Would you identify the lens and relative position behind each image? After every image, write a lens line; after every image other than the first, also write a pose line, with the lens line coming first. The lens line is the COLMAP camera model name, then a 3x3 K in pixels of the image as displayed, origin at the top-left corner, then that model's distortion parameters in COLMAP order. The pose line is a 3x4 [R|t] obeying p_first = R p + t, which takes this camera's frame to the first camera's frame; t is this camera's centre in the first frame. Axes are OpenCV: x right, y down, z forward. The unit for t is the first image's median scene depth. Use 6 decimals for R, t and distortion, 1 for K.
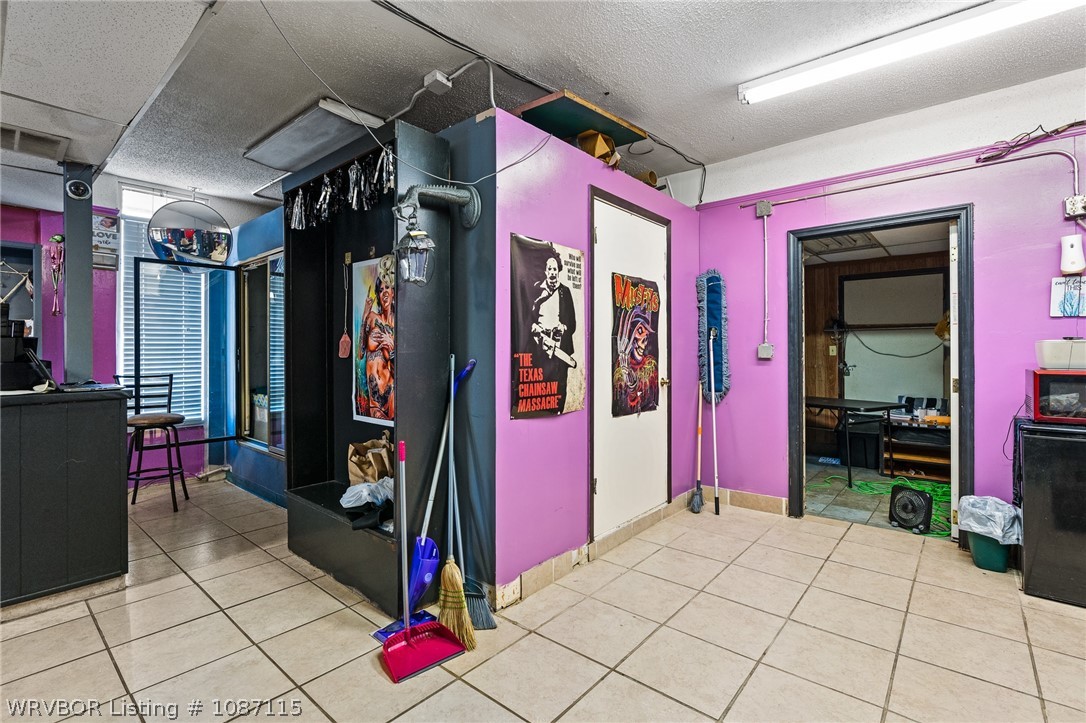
lens RADIAL K [[491.2, 0, 540.7], [0, 491.2, 352.3], [0, 0, 1]] dist [-0.010163, 0.002606]
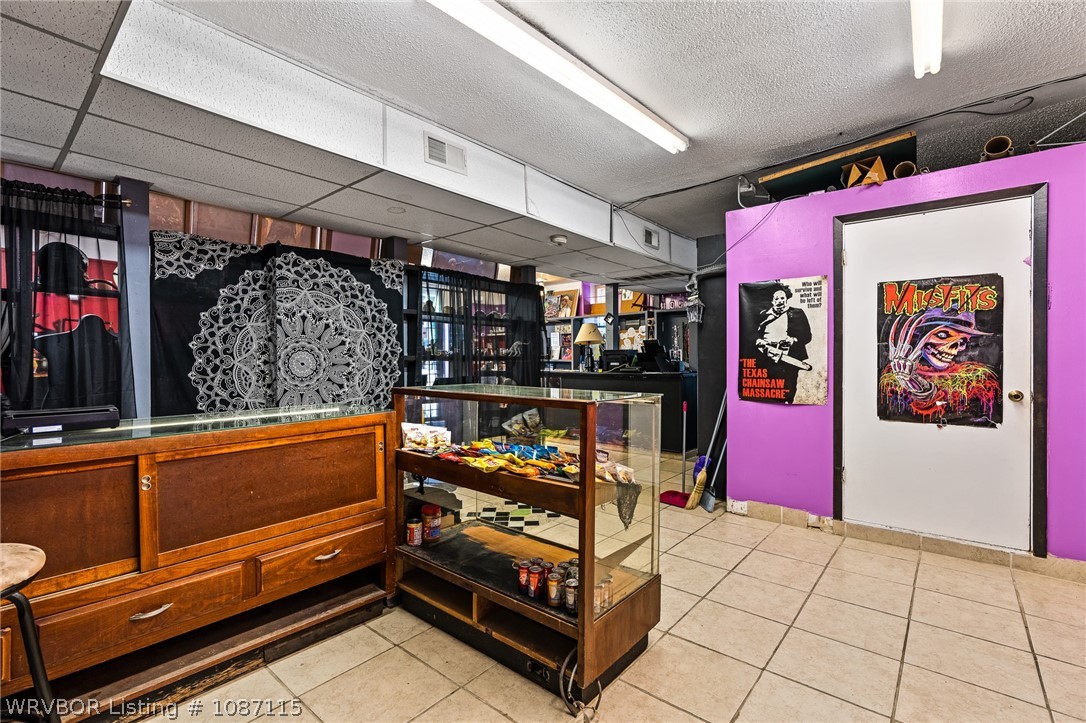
lens RADIAL K [[491.2, 0, 539.0], [0, 491.2, 363.5], [0, 0, 1]] dist [-0.010163, 0.002606]
pose [[-0.002379, 0.013834, -0.999901, 1.378029], [0.001589, 0.999903, 0.013830, -0.005115], [0.999996, -0.001556, -0.002401, 0.309865]]
